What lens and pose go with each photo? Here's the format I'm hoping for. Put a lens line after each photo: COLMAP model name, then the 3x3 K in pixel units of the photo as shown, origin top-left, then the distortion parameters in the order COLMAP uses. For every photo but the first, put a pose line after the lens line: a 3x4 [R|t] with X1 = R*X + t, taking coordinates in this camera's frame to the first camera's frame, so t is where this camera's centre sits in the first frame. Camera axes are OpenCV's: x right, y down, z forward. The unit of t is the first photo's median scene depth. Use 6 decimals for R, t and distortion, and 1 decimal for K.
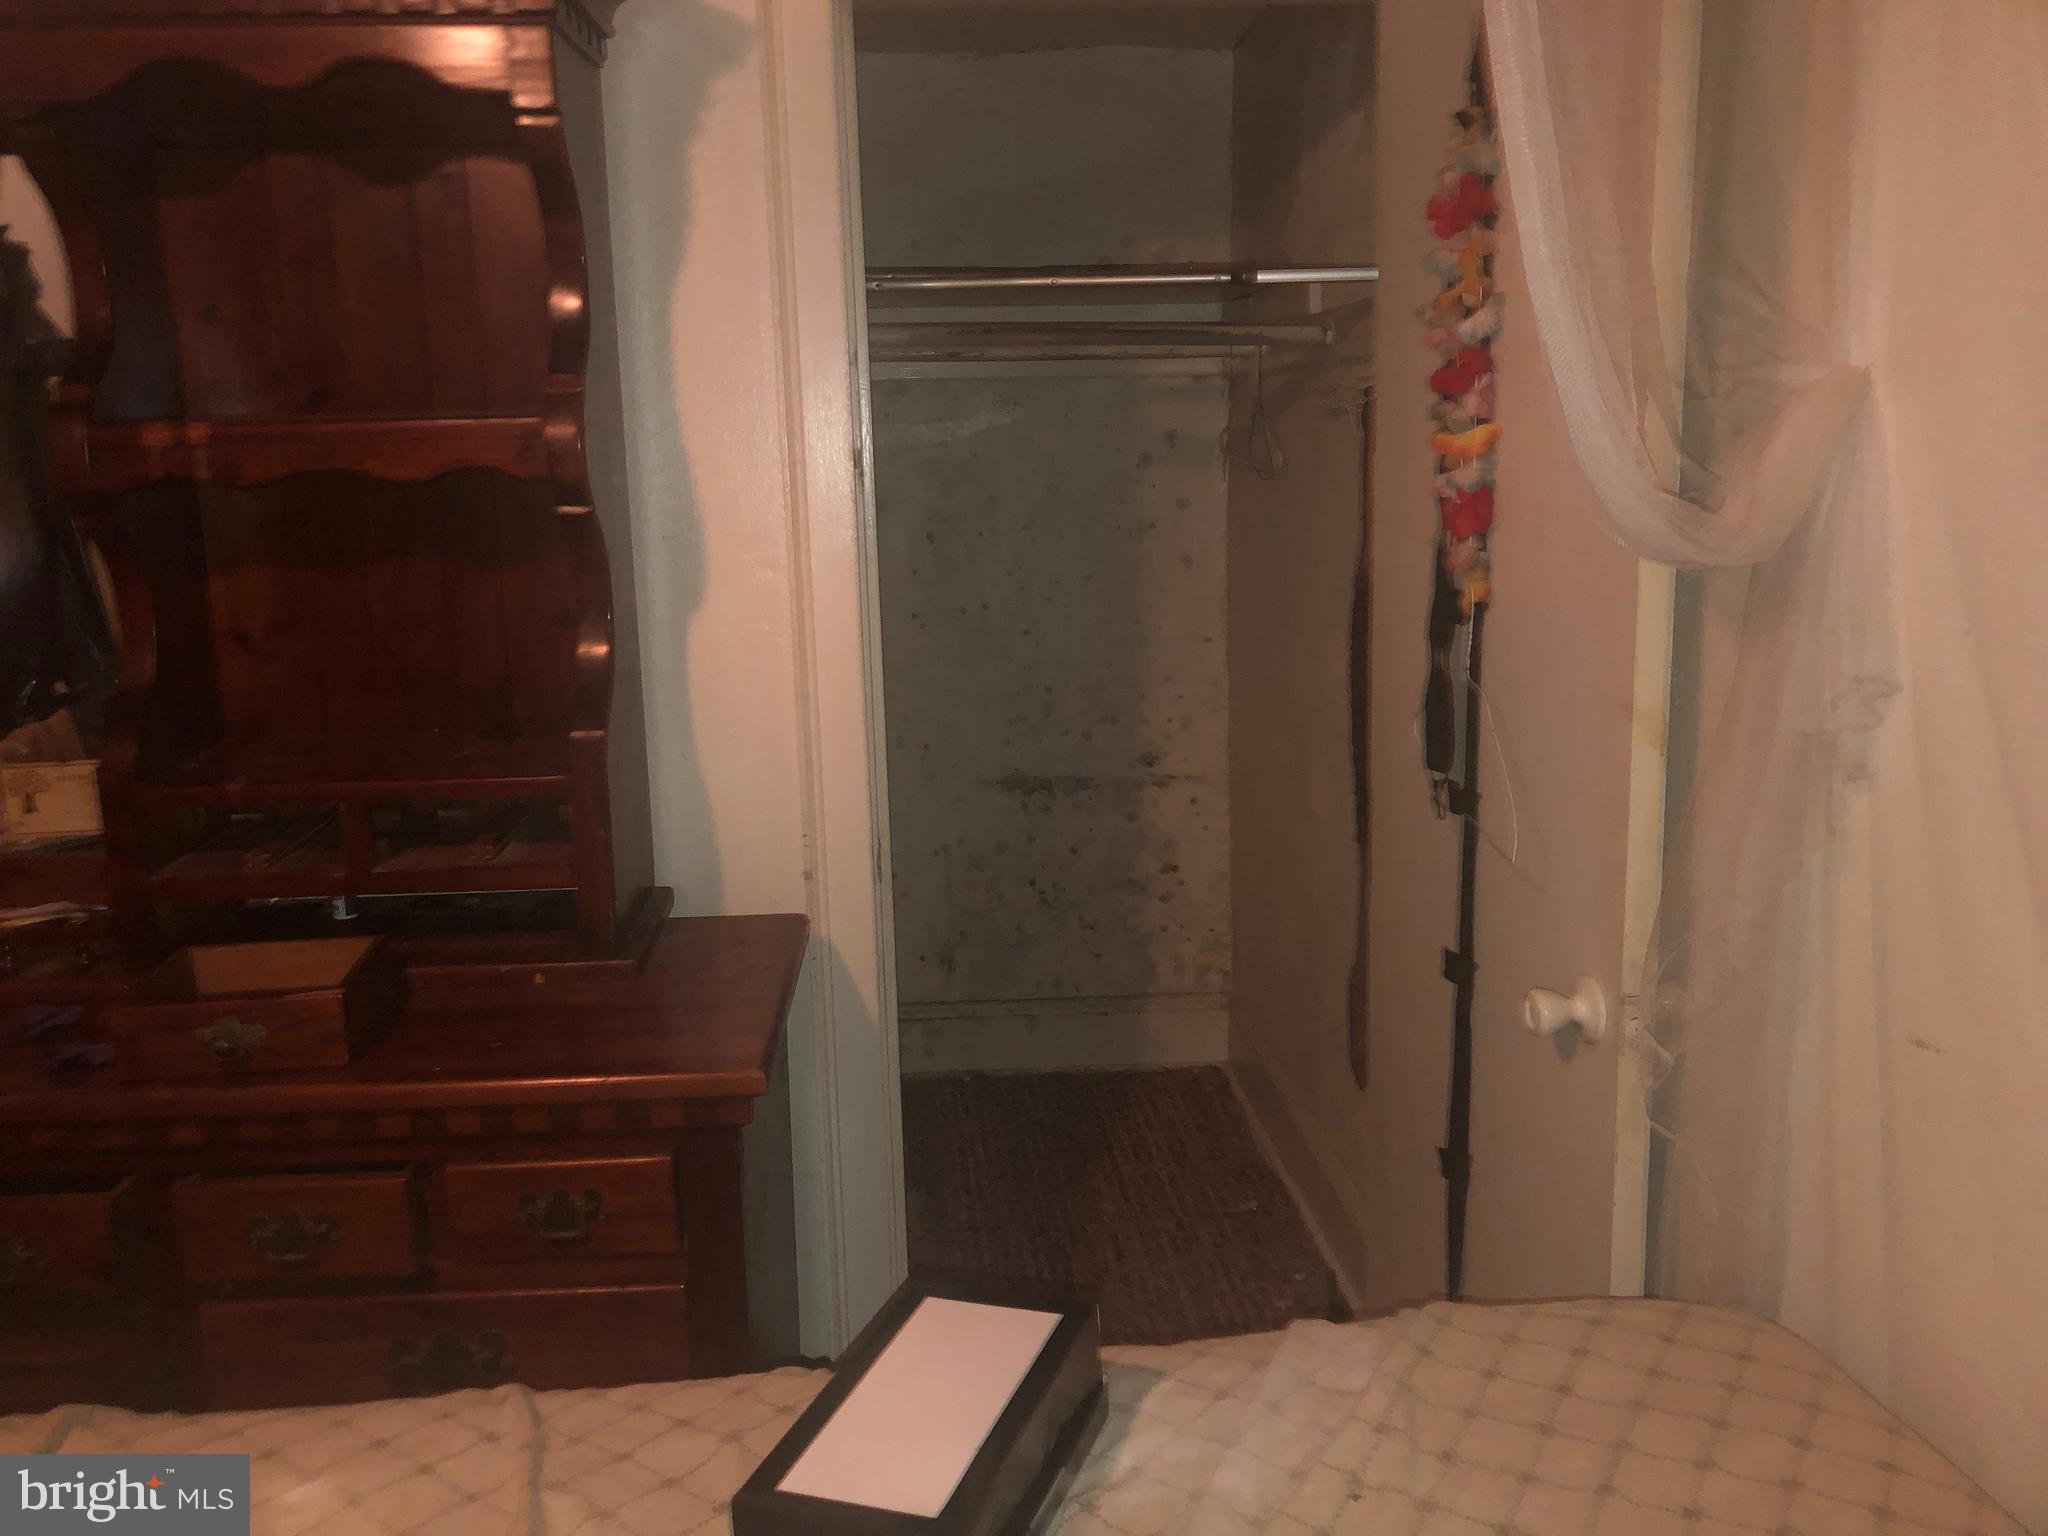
lens RADIAL K [[1718.8, 0, 1031.6], [0, 1718.8, 750.1], [0, 0, 1]] dist [0.032599, -0.053608]
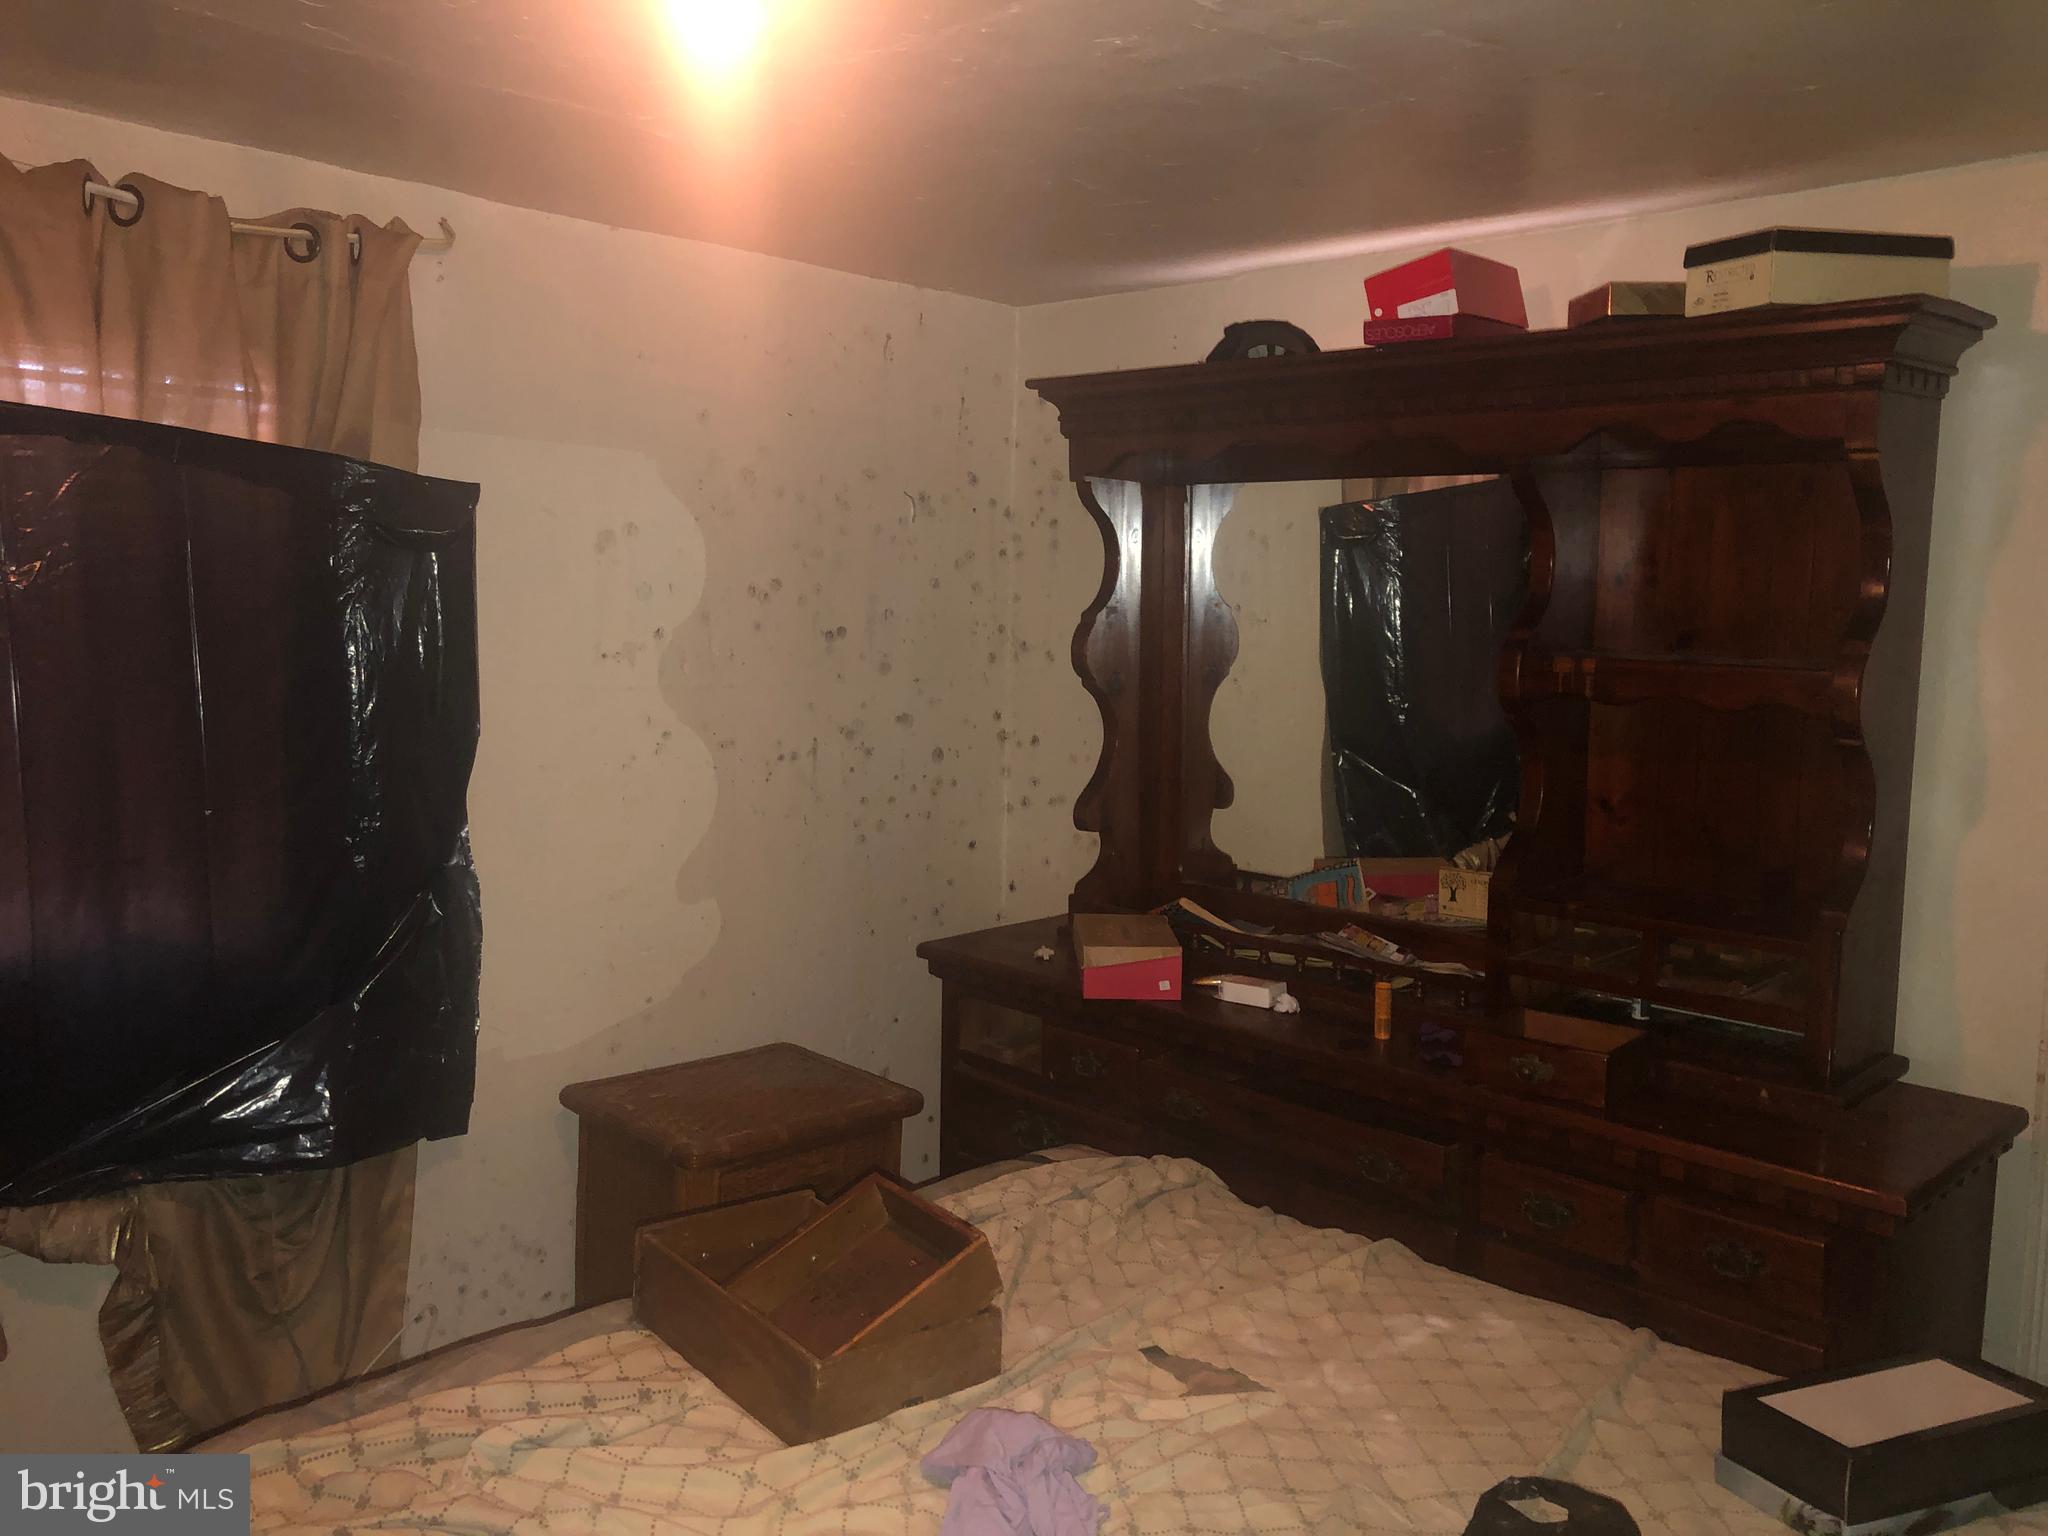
lens RADIAL K [[1718.8, 0, 1026.6], [0, 1718.8, 763.9], [0, 0, 1]] dist [0.032599, -0.053608]
pose [[0.685336, 0.116720, -0.718812, 0.251033], [-0.175645, 0.984424, -0.007615, -0.004783], [0.706727, 0.131474, 0.695162, -0.346252]]
